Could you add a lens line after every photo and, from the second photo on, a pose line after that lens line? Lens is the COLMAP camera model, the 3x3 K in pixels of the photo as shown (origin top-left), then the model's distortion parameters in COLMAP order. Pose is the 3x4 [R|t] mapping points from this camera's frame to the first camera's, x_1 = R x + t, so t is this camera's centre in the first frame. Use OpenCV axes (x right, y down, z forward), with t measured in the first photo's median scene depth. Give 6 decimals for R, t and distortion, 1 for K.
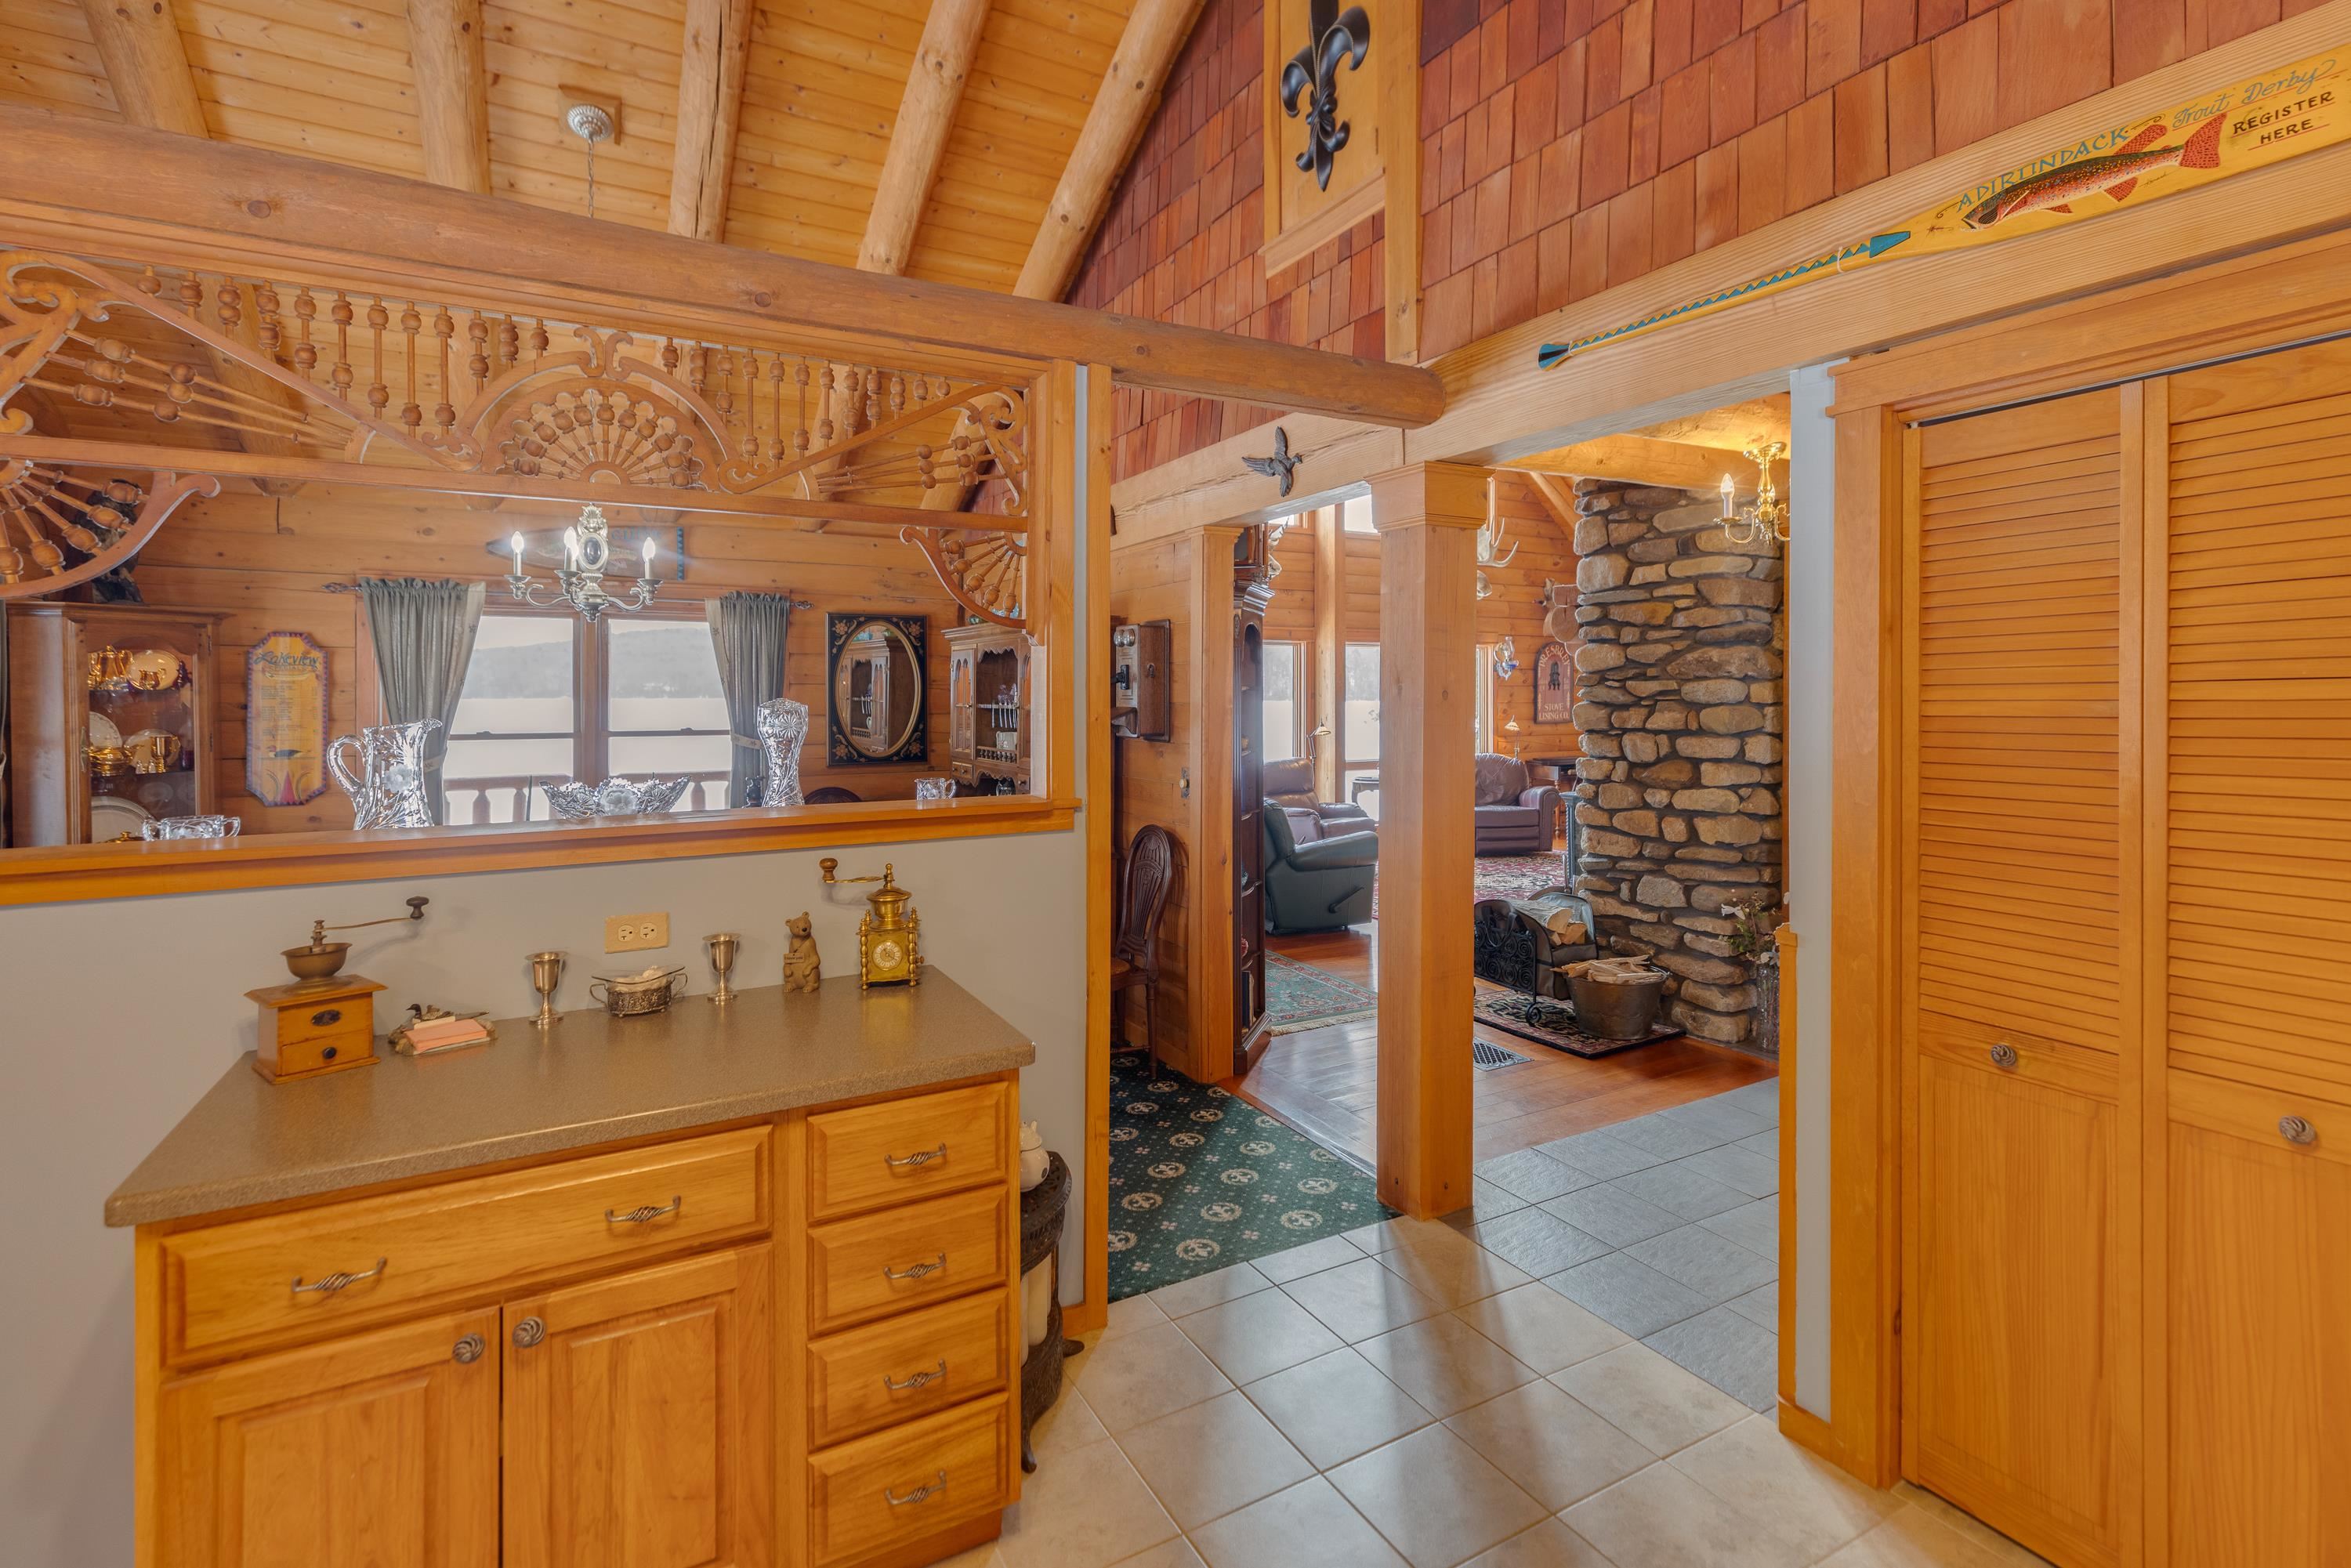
lens RADIAL K [[1101.3, 0, 1179.0], [0, 1101.3, 695.1], [0, 0, 1]] dist [-0.000554, -0.000375]
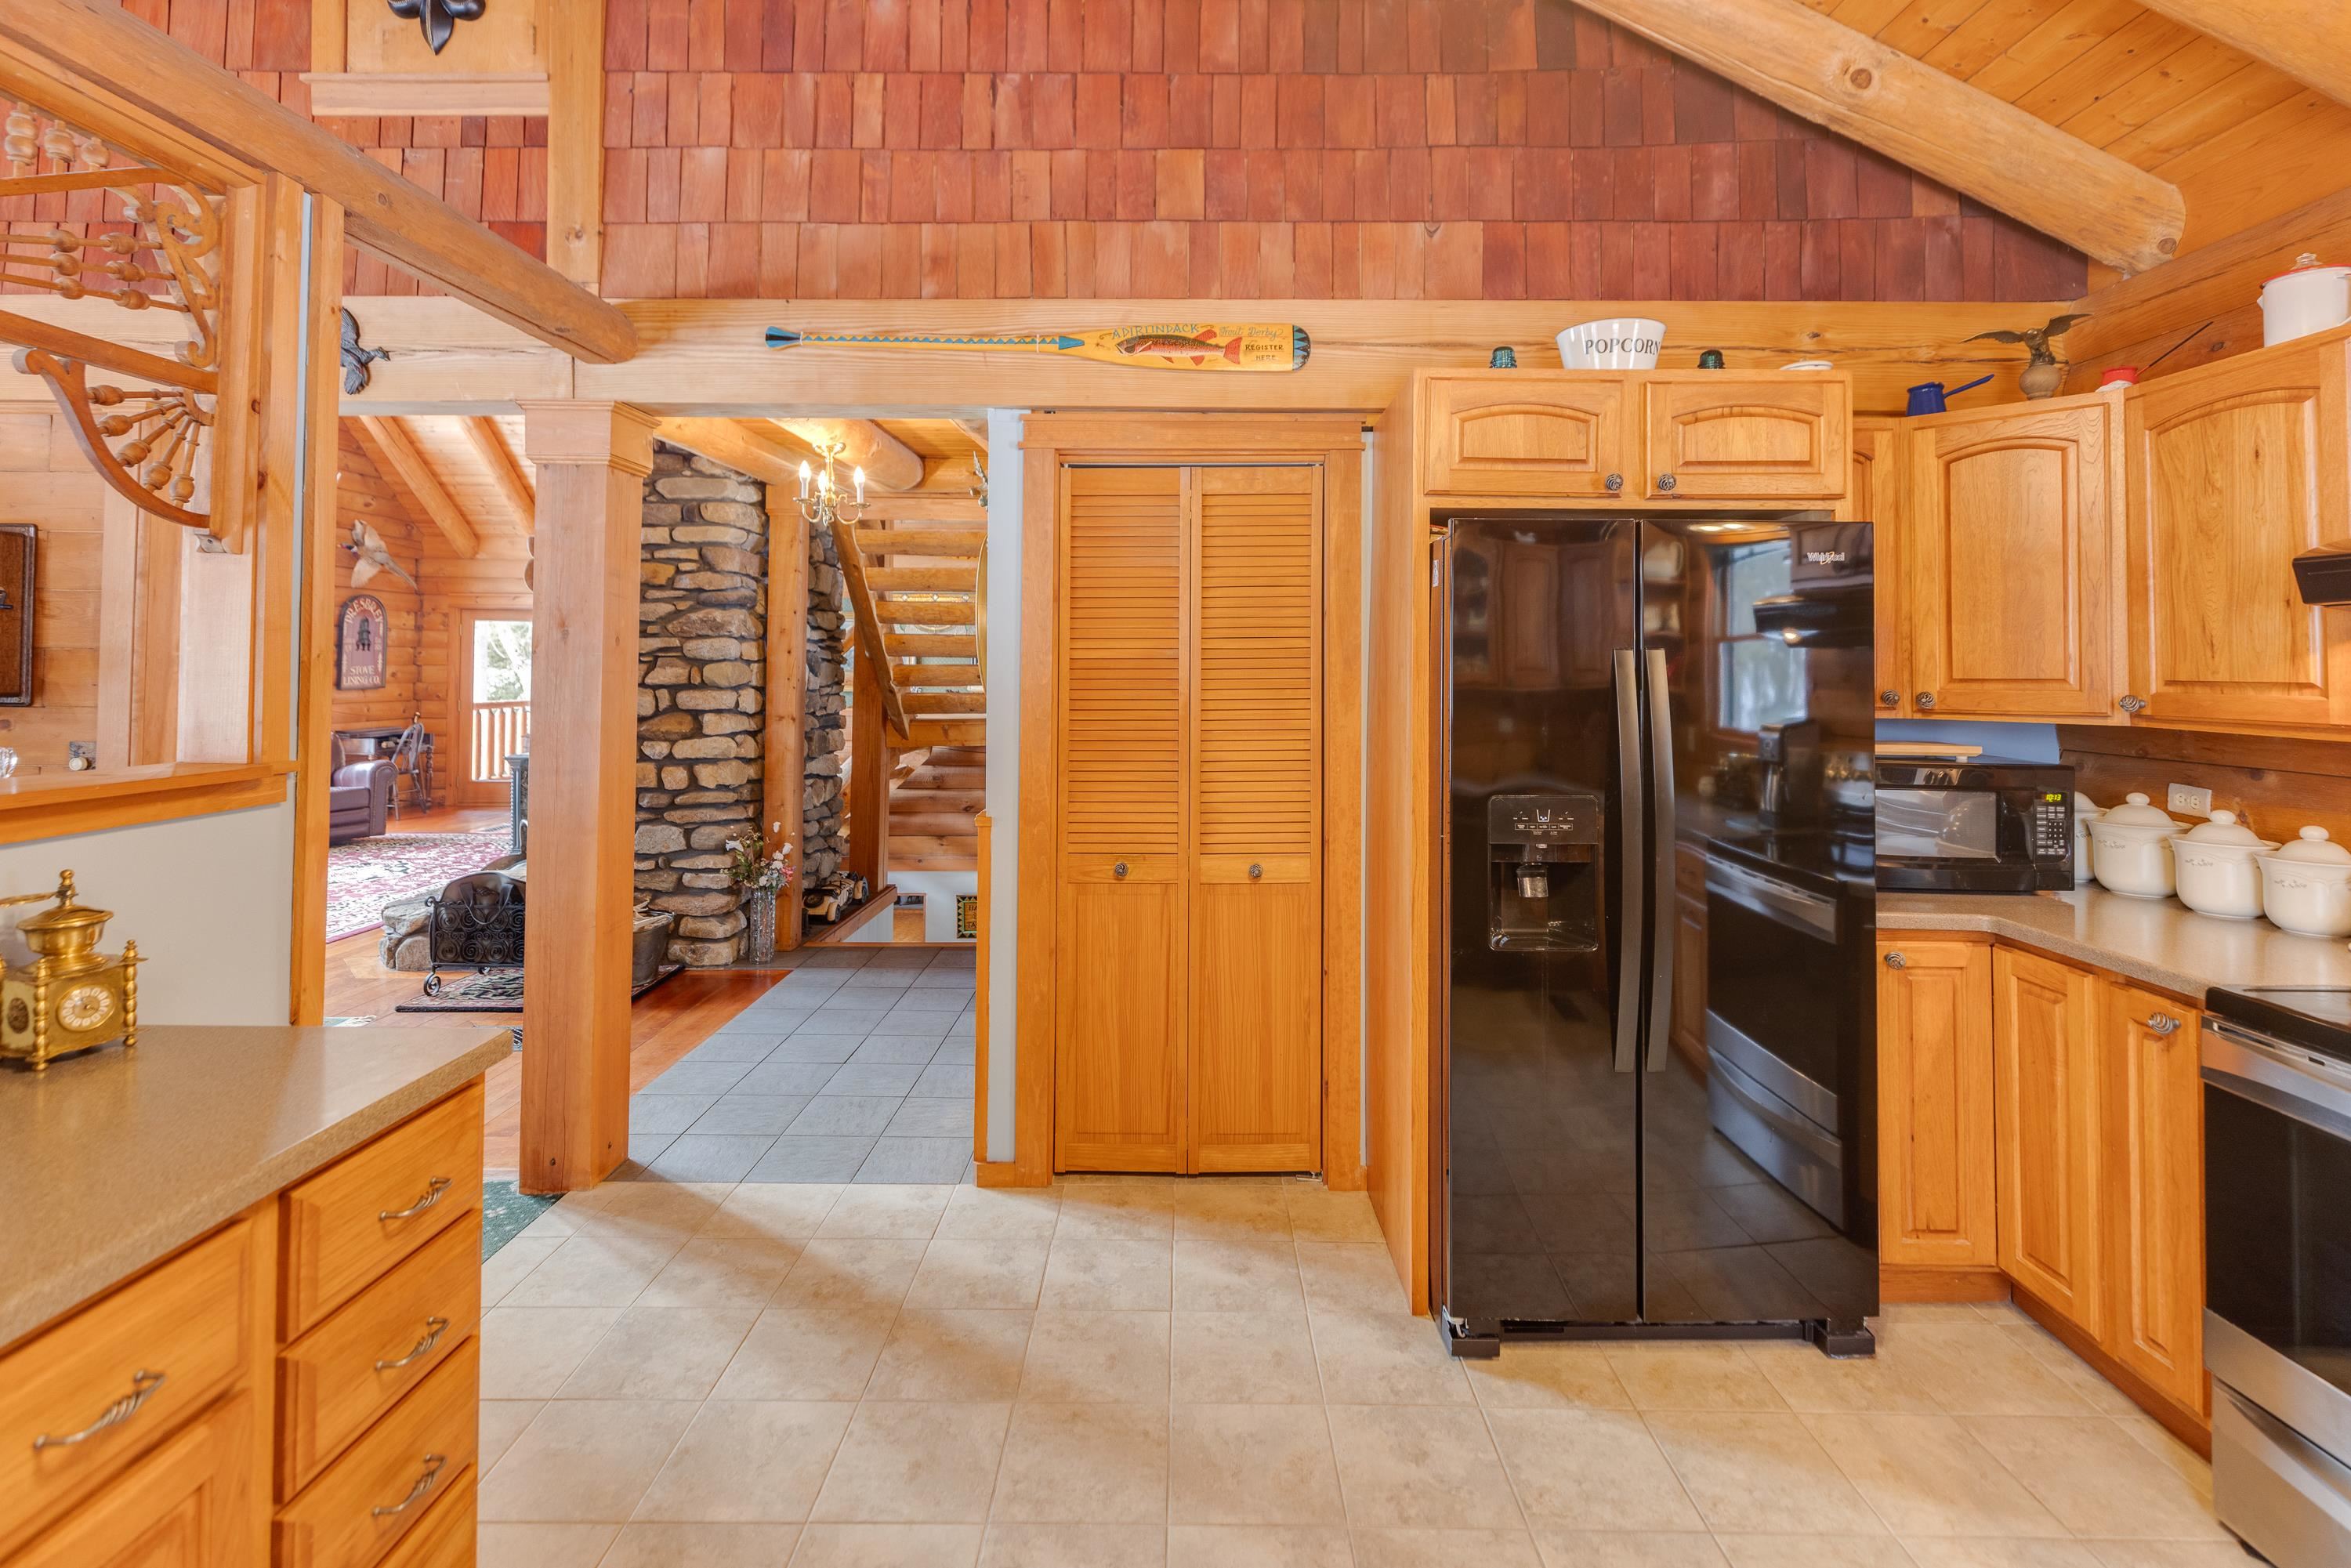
lens RADIAL K [[1099.4, 0, 1177.8], [0, 1099.4, 649.7], [0, 0, 1]] dist [0.002101, -0.000021]
pose [[0.494501, 0.020791, 0.868929, -0.365035], [-0.008487, 0.999782, -0.019092, 0.022178], [-0.869136, 0.002066, 0.494569, 0.080893]]
